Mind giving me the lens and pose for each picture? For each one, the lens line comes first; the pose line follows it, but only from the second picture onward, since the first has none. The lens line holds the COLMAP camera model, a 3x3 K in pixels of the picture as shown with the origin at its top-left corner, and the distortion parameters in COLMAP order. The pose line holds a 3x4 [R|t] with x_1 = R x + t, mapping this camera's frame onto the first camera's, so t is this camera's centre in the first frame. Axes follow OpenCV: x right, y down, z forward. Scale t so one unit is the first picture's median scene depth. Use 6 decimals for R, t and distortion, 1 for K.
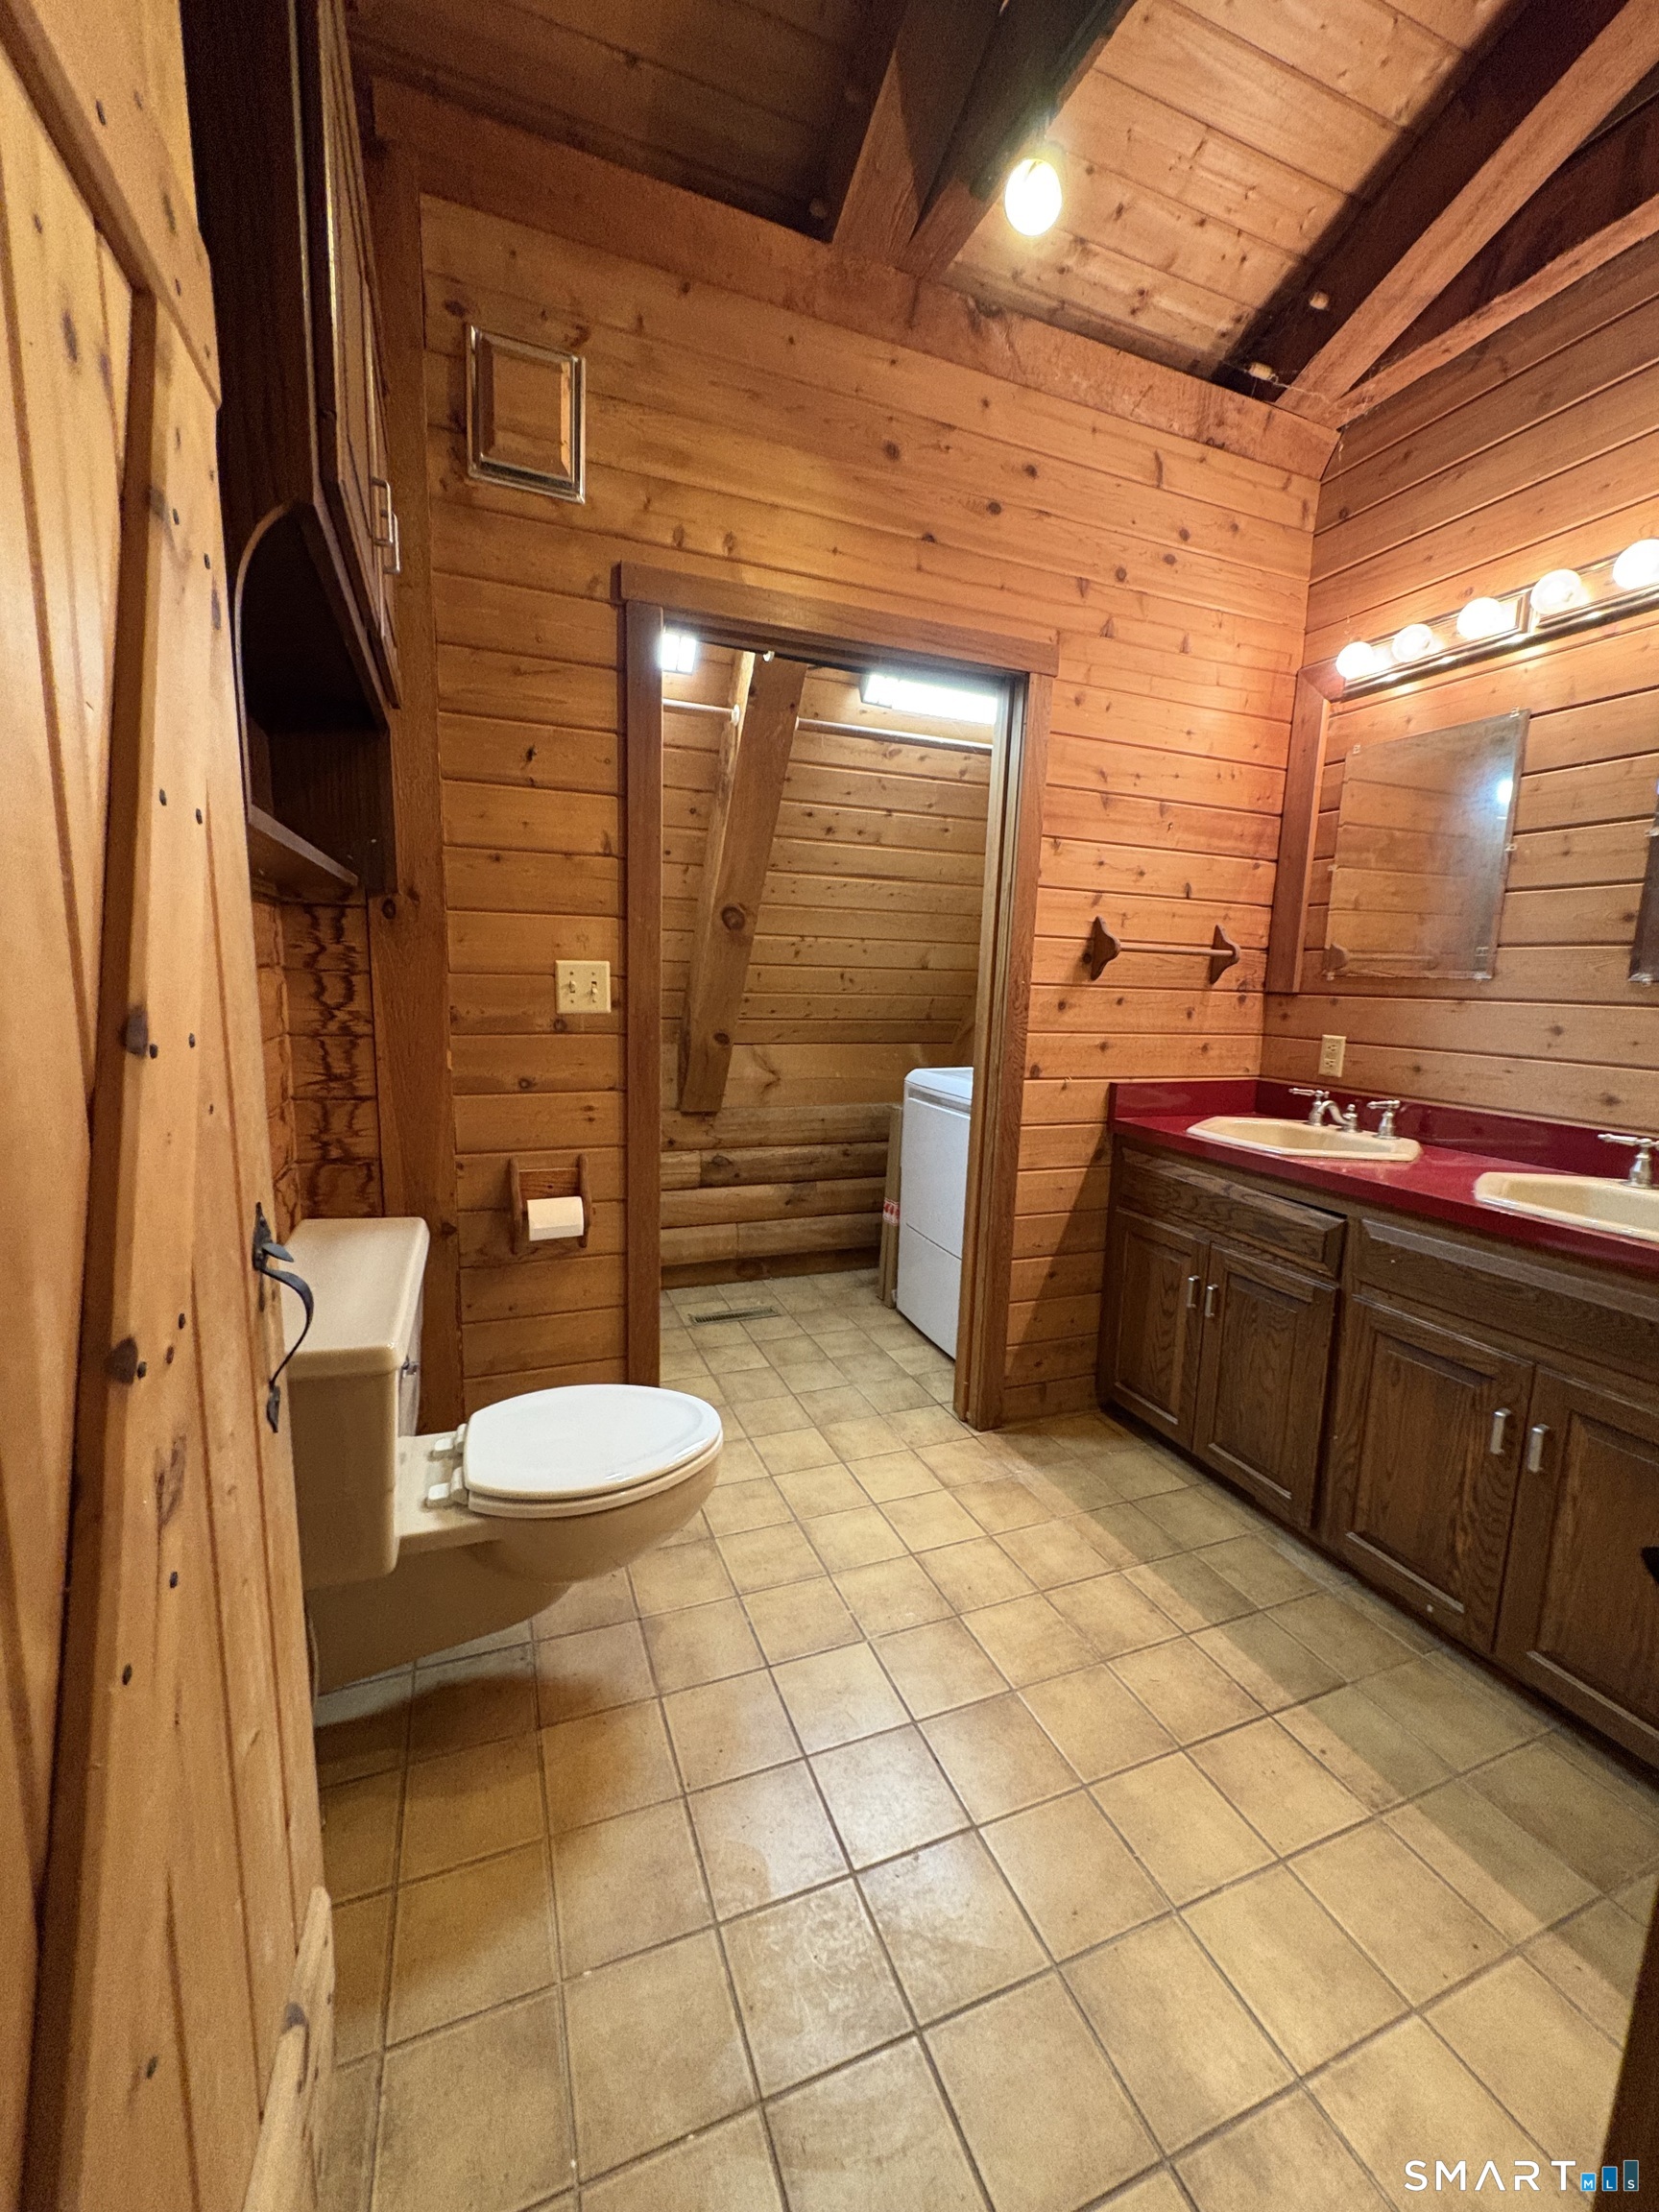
lens RADIAL K [[885.3, 0, 833.8], [0, 885.3, 1105.9], [0, 0, 1]] dist [0.000833, 0.000090]
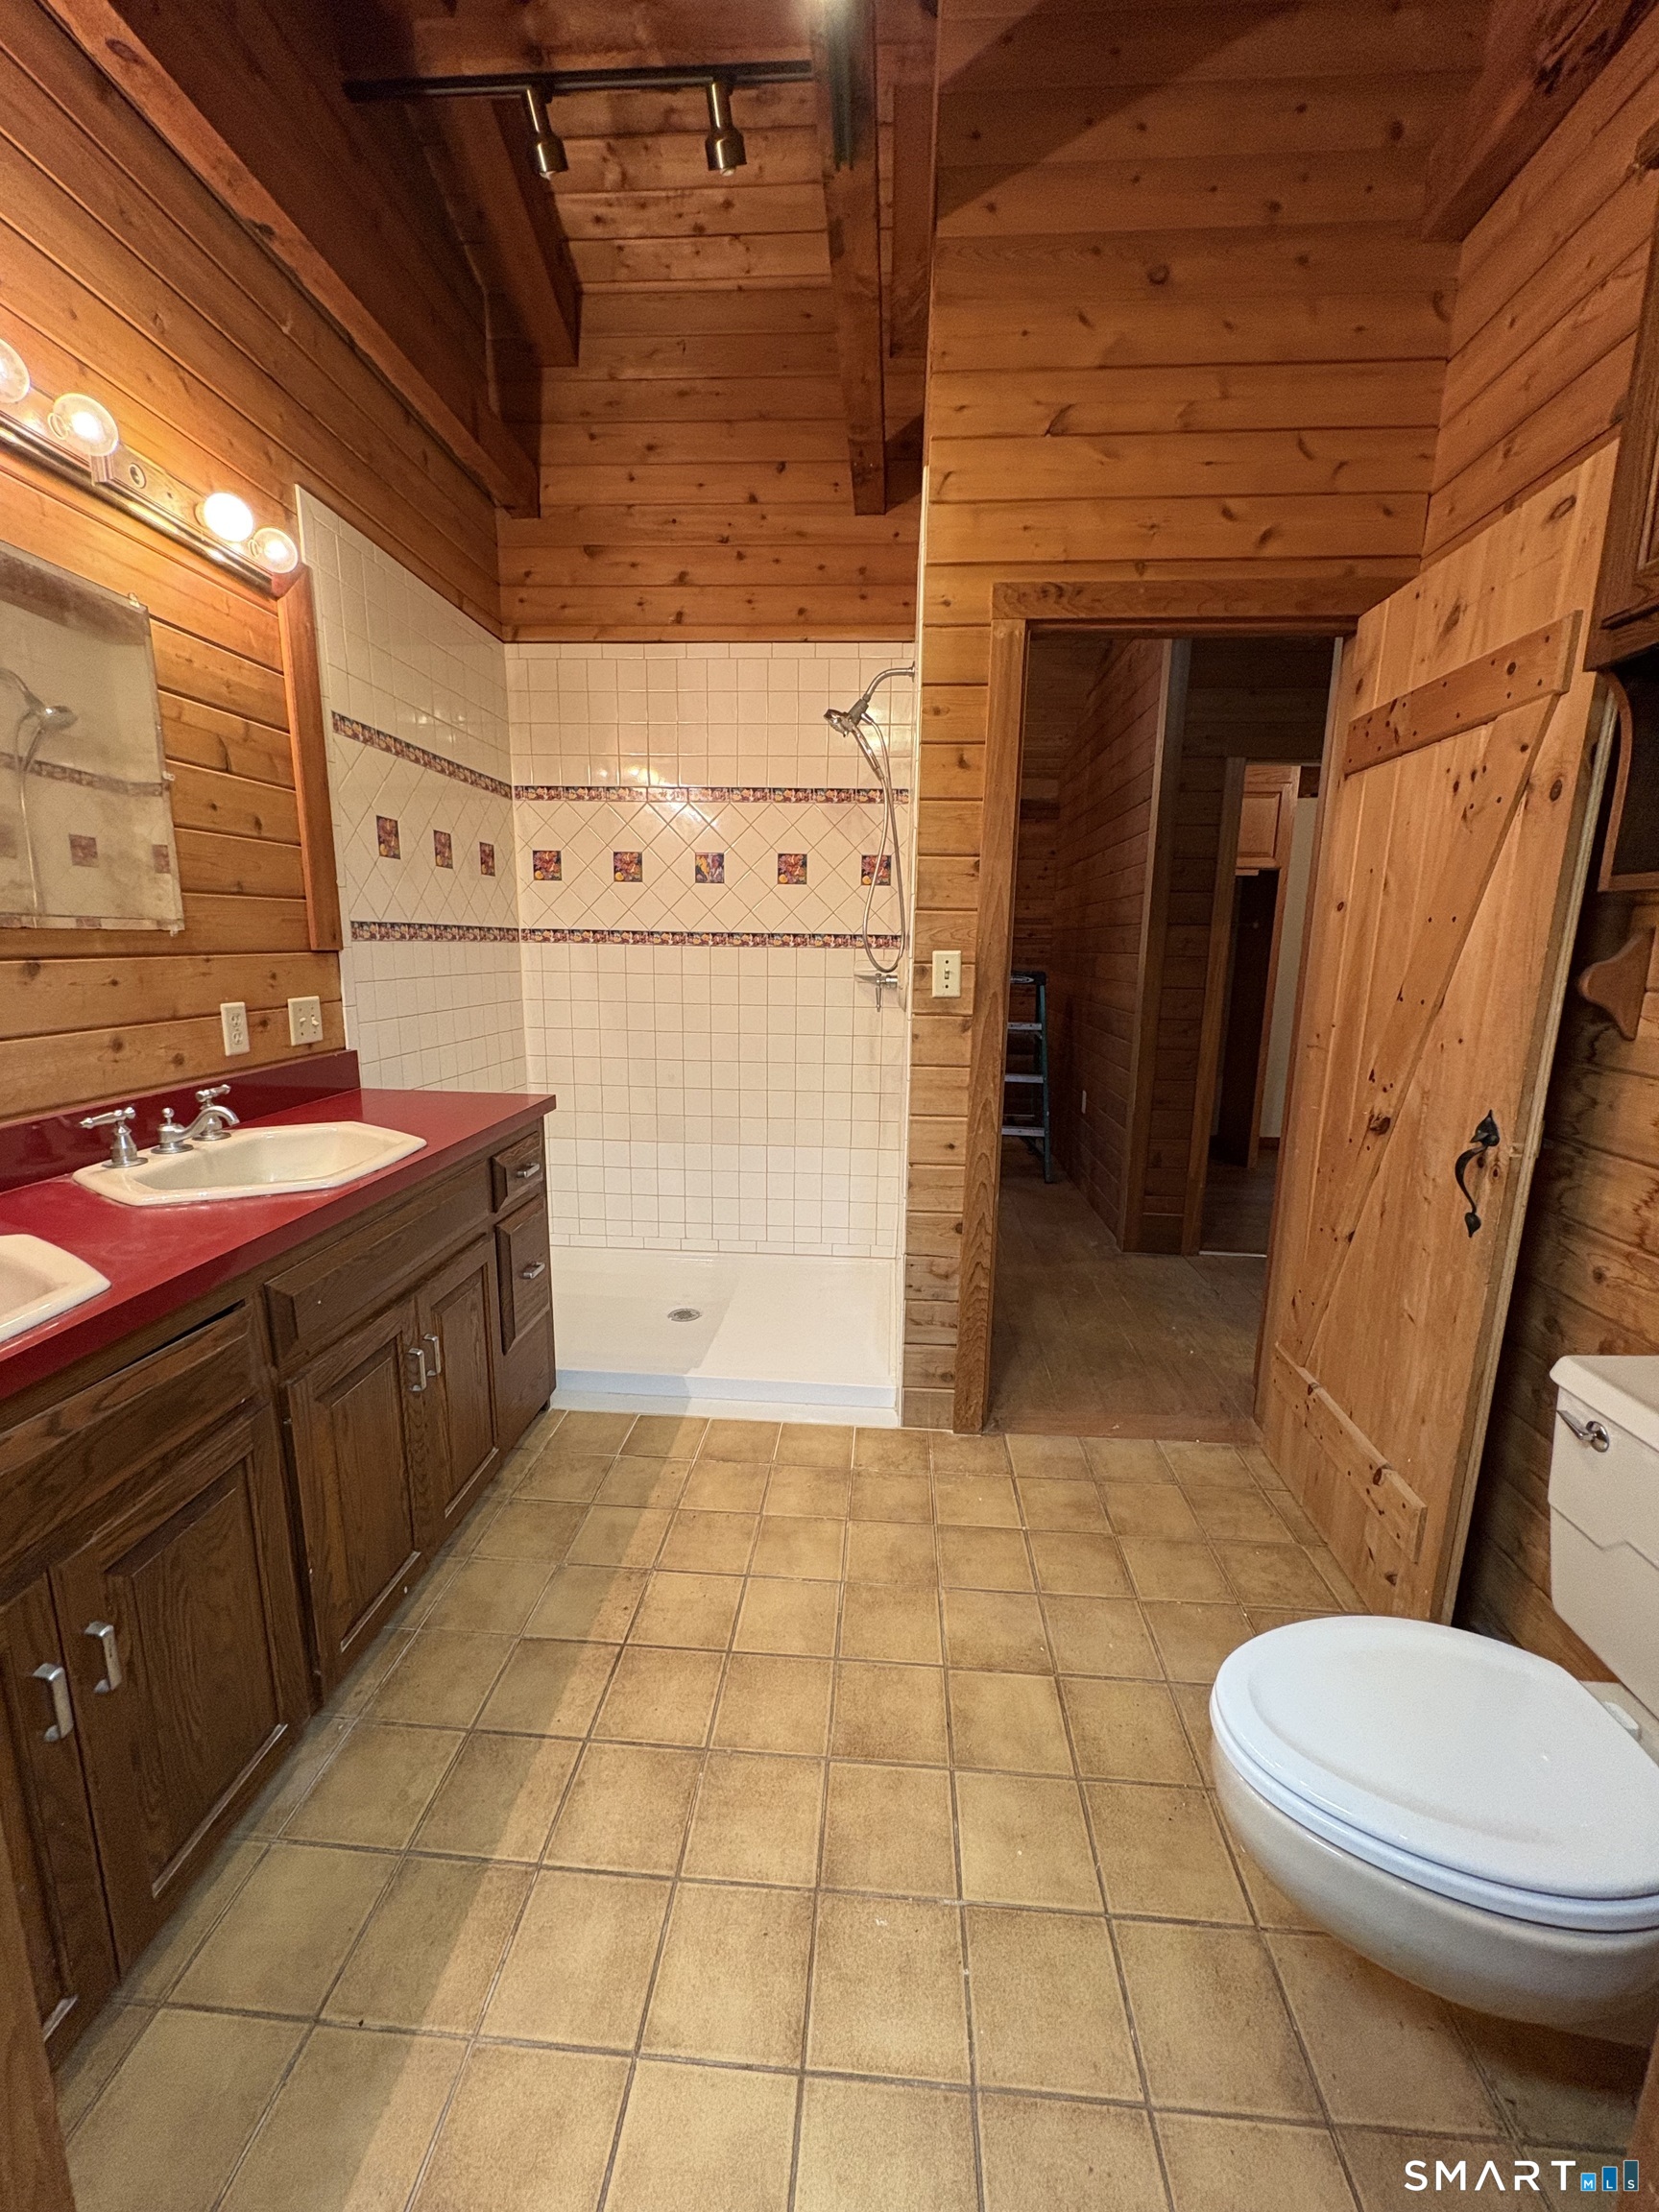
lens RADIAL K [[885.3, 0, 832.9], [0, 885.3, 1103.8], [0, 0, 1]] dist [0.000833, 0.000090]
pose [[-0.898403, -0.124359, 0.421197, -0.091828], [0.022818, 0.944558, 0.327552, -0.243853], [-0.438579, 0.303885, -0.845756, 1.439132]]
